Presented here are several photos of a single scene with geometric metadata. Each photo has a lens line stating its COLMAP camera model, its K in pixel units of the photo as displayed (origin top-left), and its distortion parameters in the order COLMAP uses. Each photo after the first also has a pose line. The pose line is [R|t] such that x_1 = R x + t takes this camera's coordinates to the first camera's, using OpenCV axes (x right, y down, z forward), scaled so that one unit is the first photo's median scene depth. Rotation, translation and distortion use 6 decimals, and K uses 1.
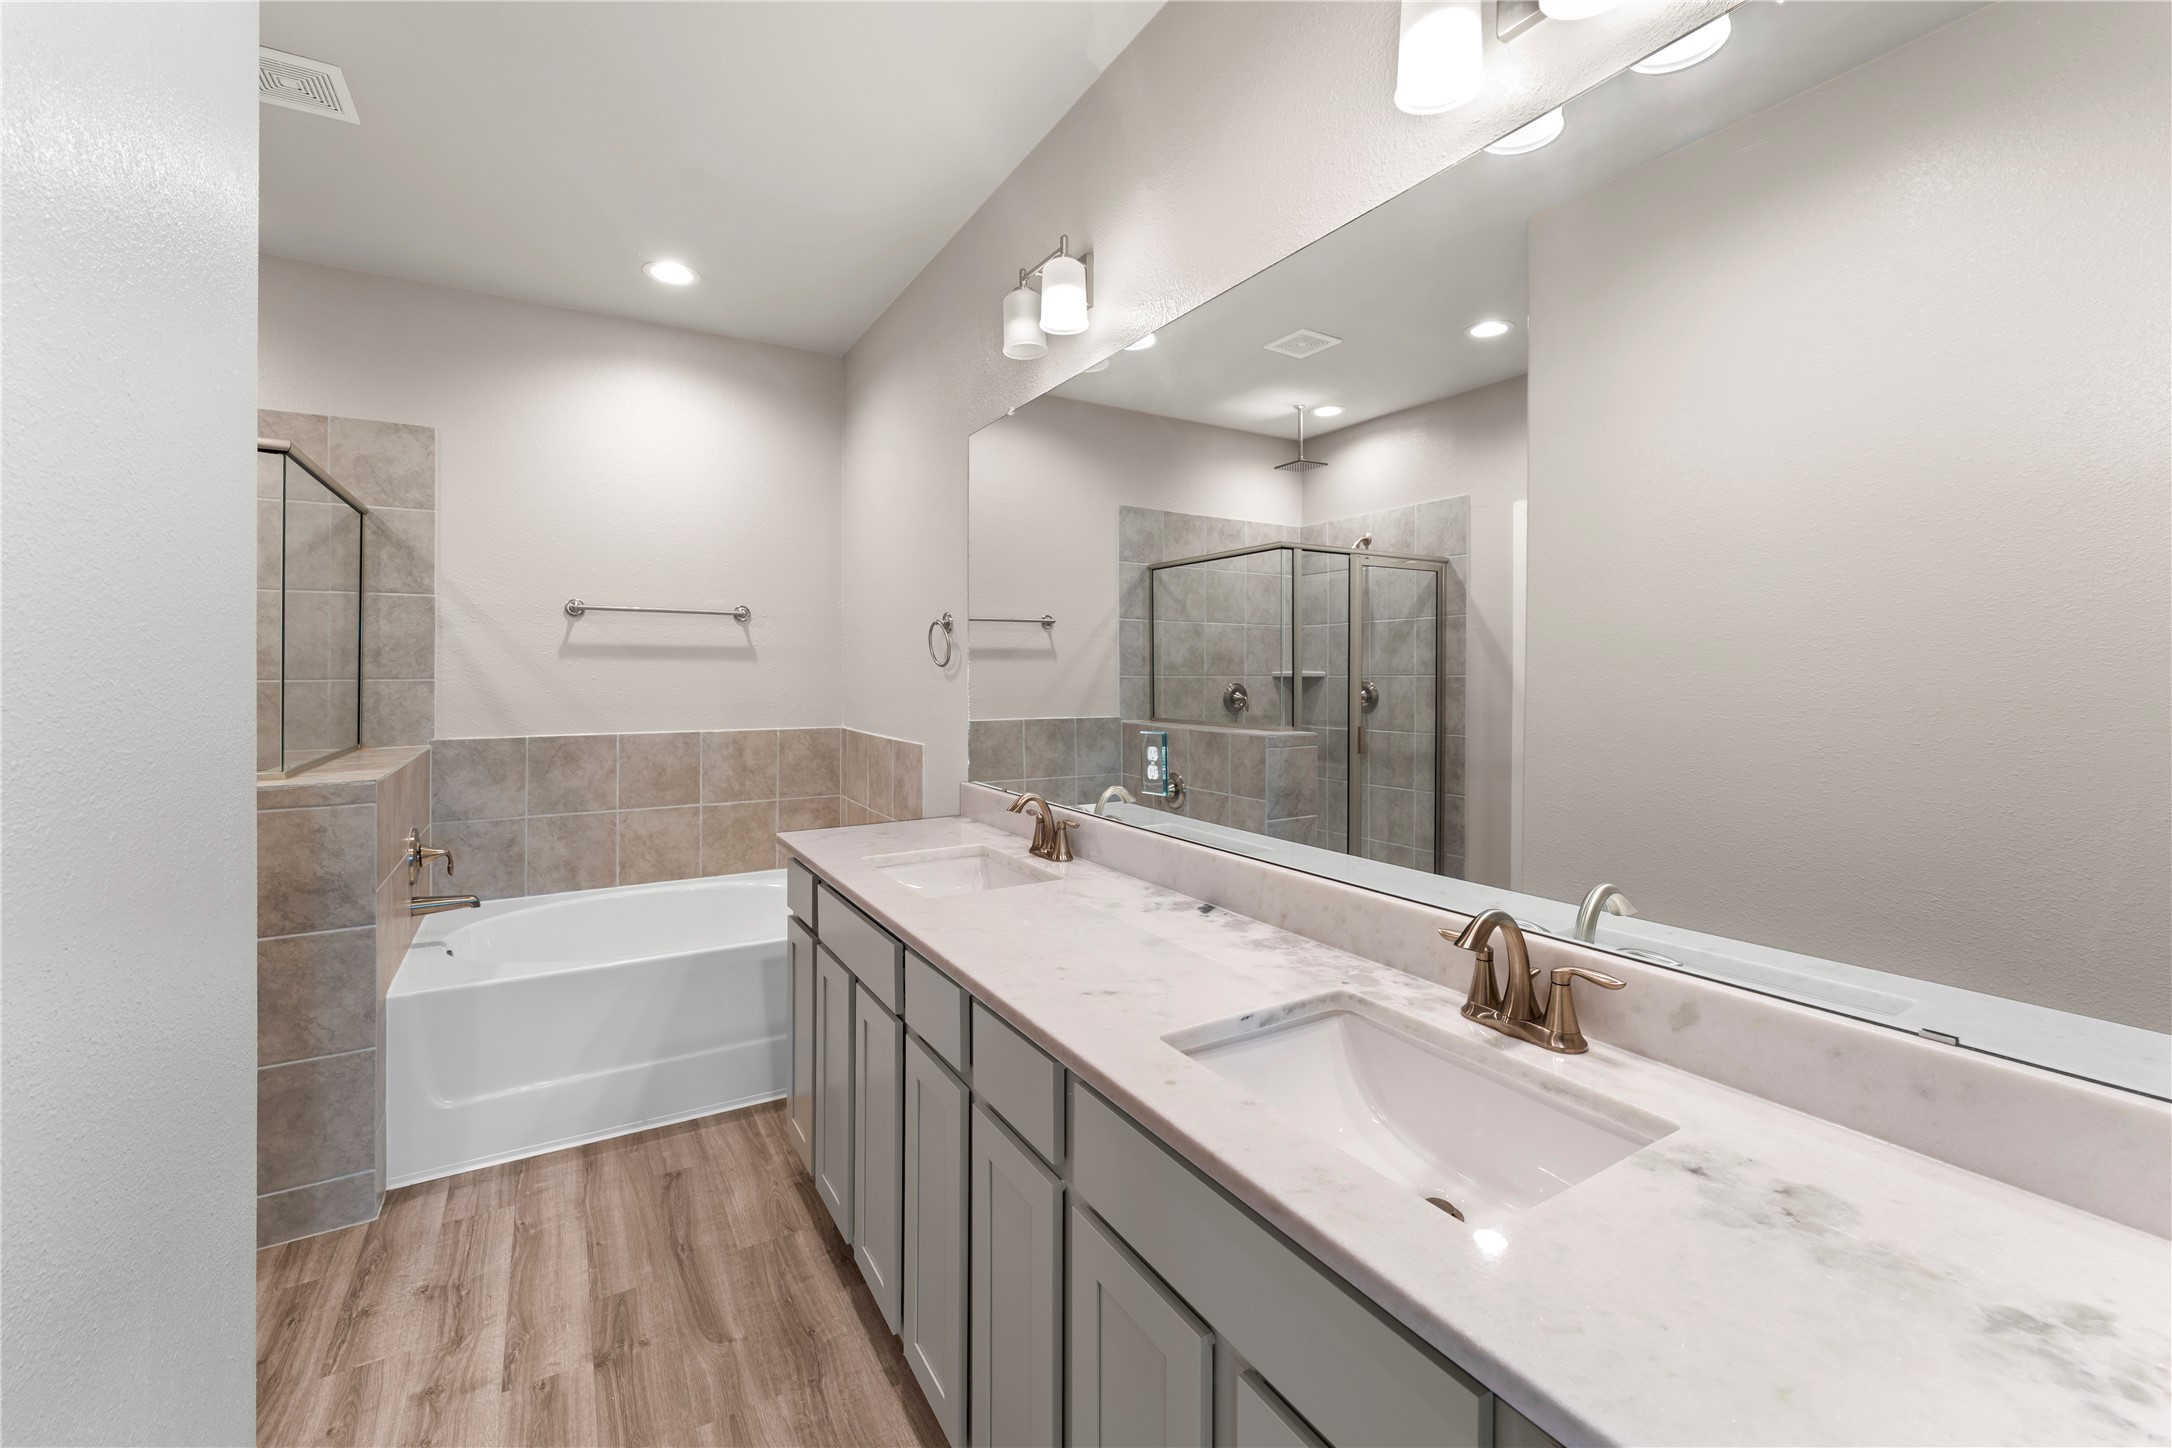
lens RADIAL K [[885.1, 0, 1073.9], [0, 885.1, 657.8], [0, 0, 1]] dist [-0.000843, -0.000168]
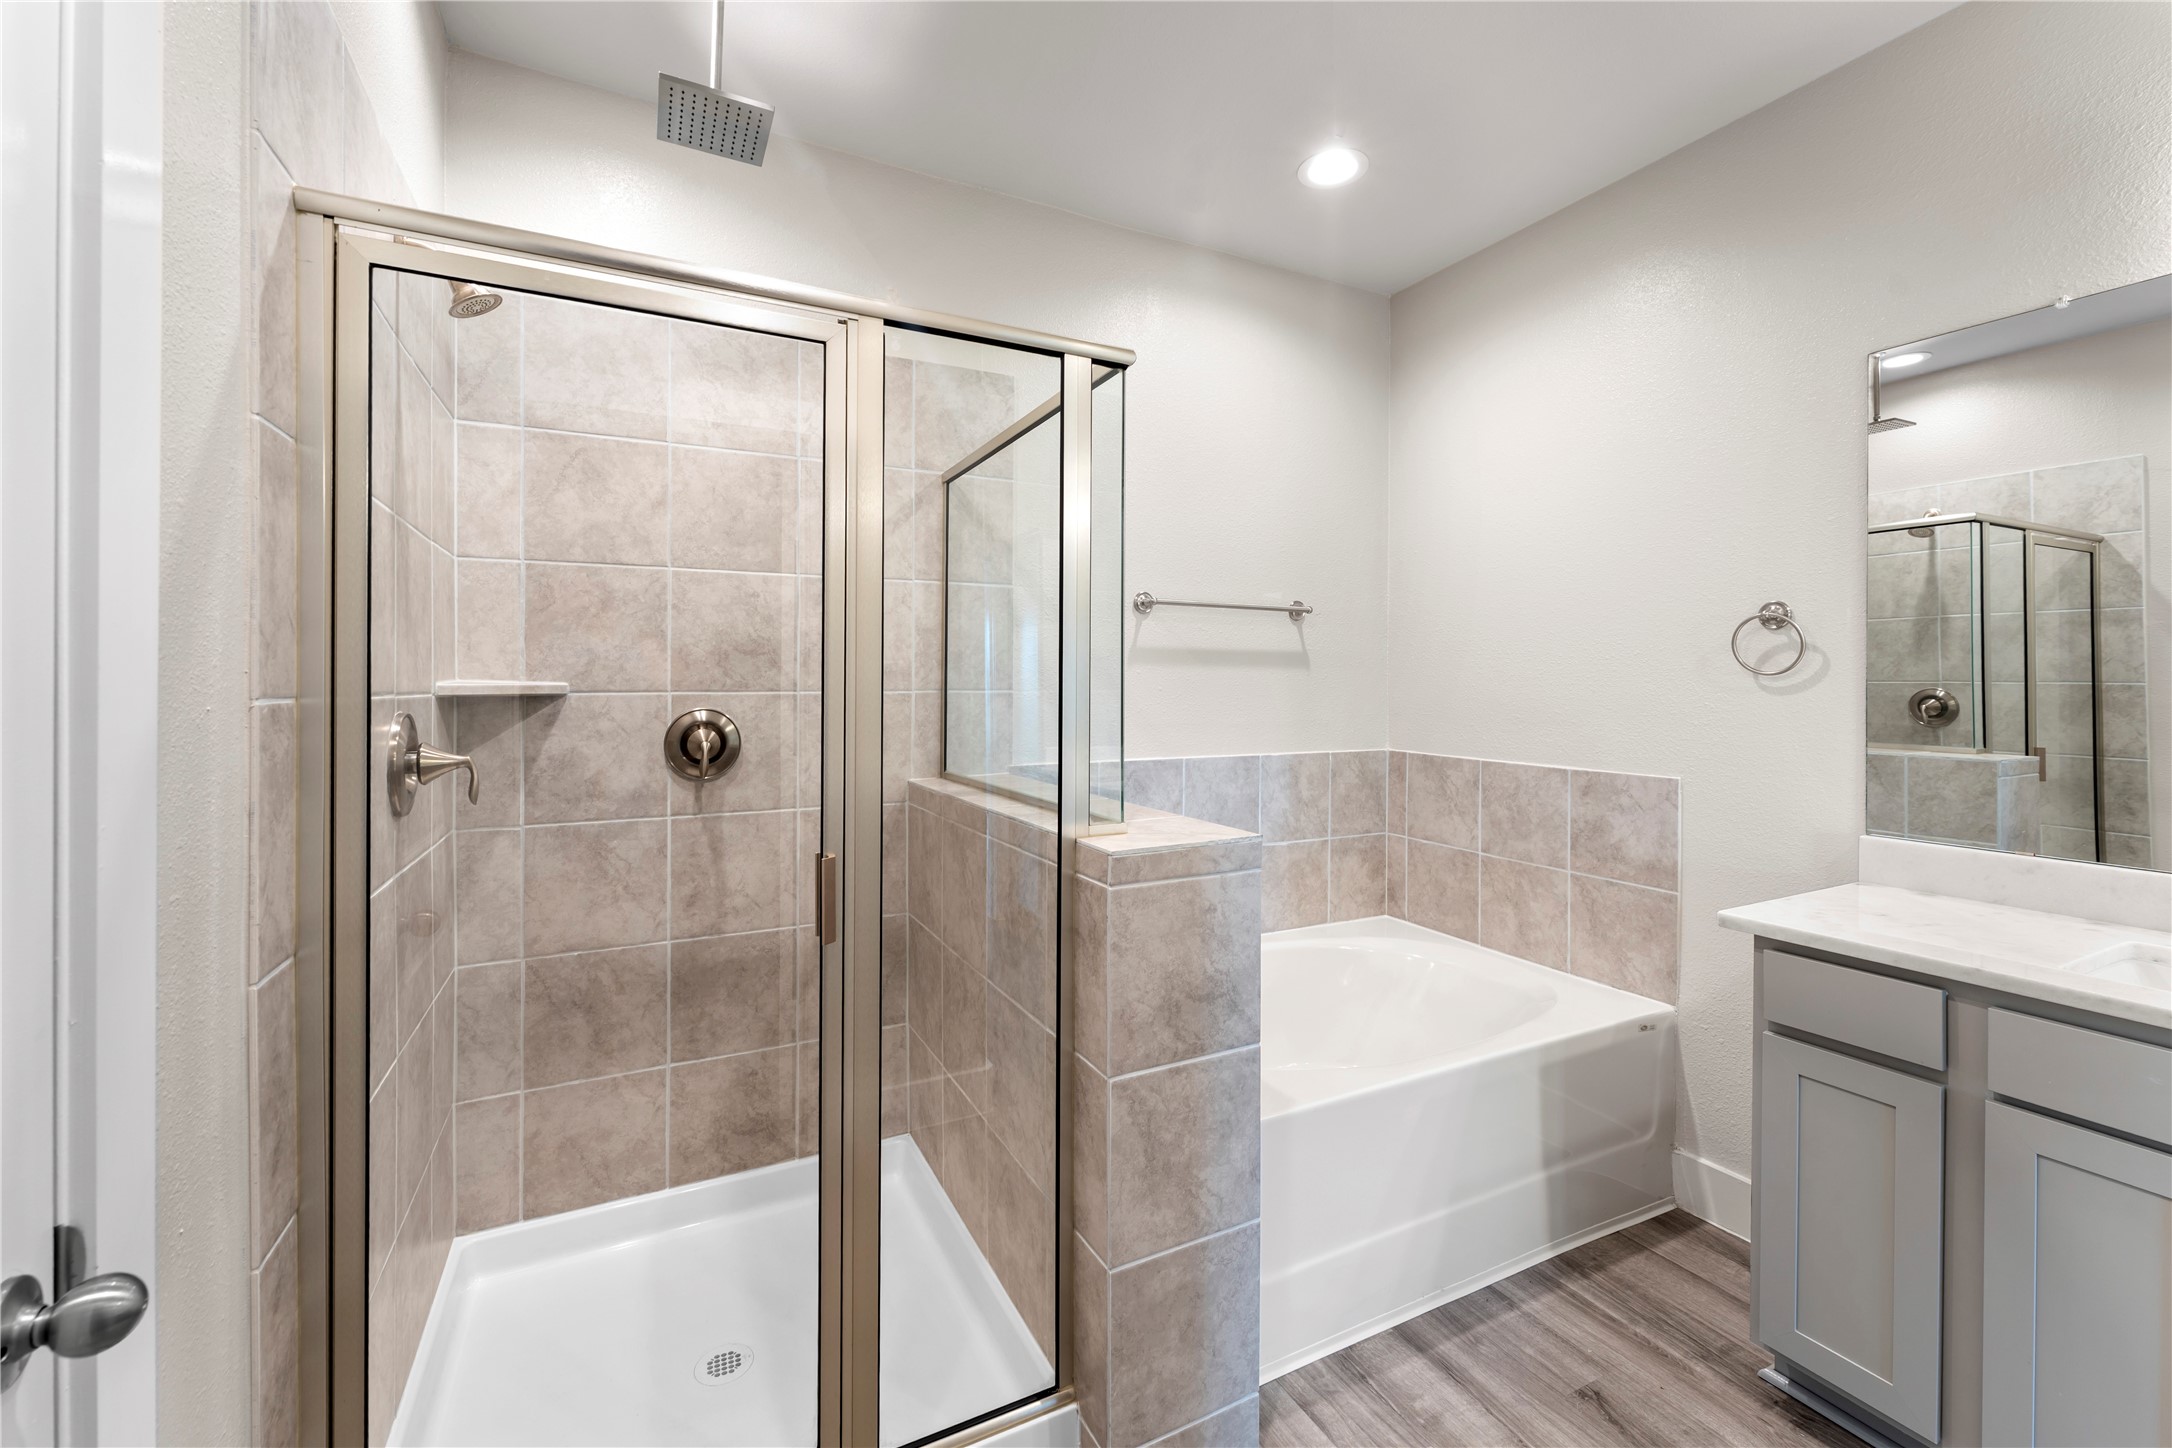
lens RADIAL K [[882.0, 0, 1086.8], [0, 882.0, 678.2], [0, 0, 1]] dist [-0.000563, -0.000216]
pose [[0.997243, 0.000792, -0.074199, -0.607243], [-0.000111, 0.999958, 0.009174, 0.006001], [0.074203, -0.009140, 0.997201, 0.209368]]
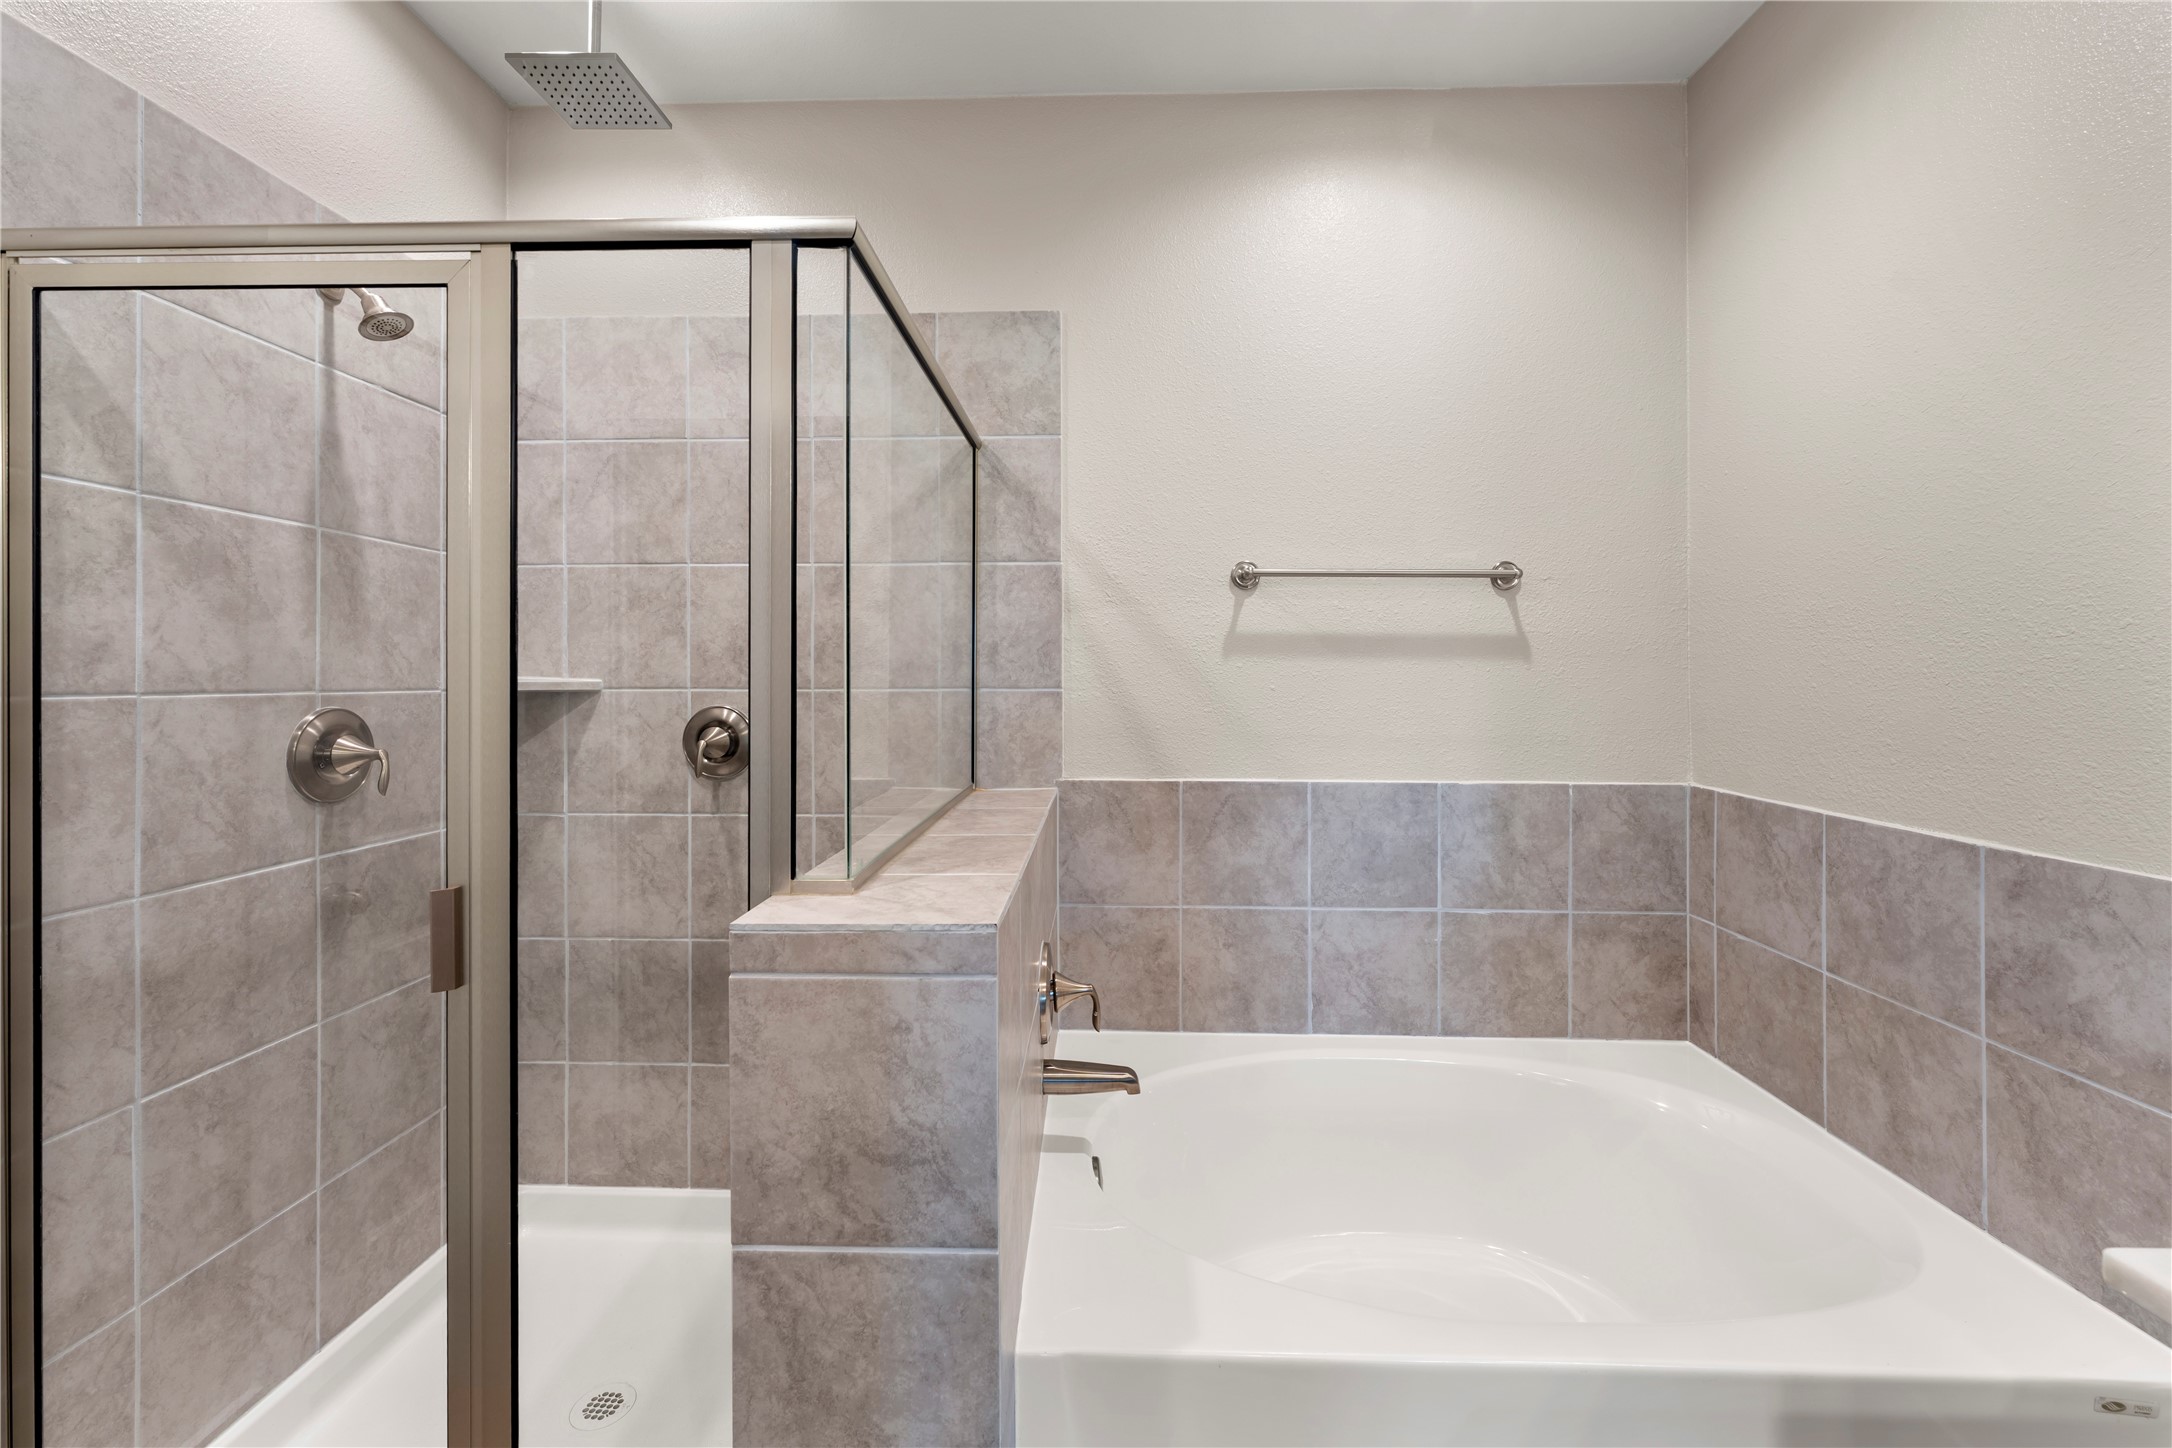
lens RADIAL K [[892.6, 0, 1075.3], [0, 892.6, 666.0], [0, 0, 1]] dist [-0.000680, -0.000120]
pose [[0.840509, -0.003802, -0.541785, -0.356430], [0.005832, 0.999981, 0.002030, 0.005728], [0.541767, -0.004865, 0.840515, 0.448956]]
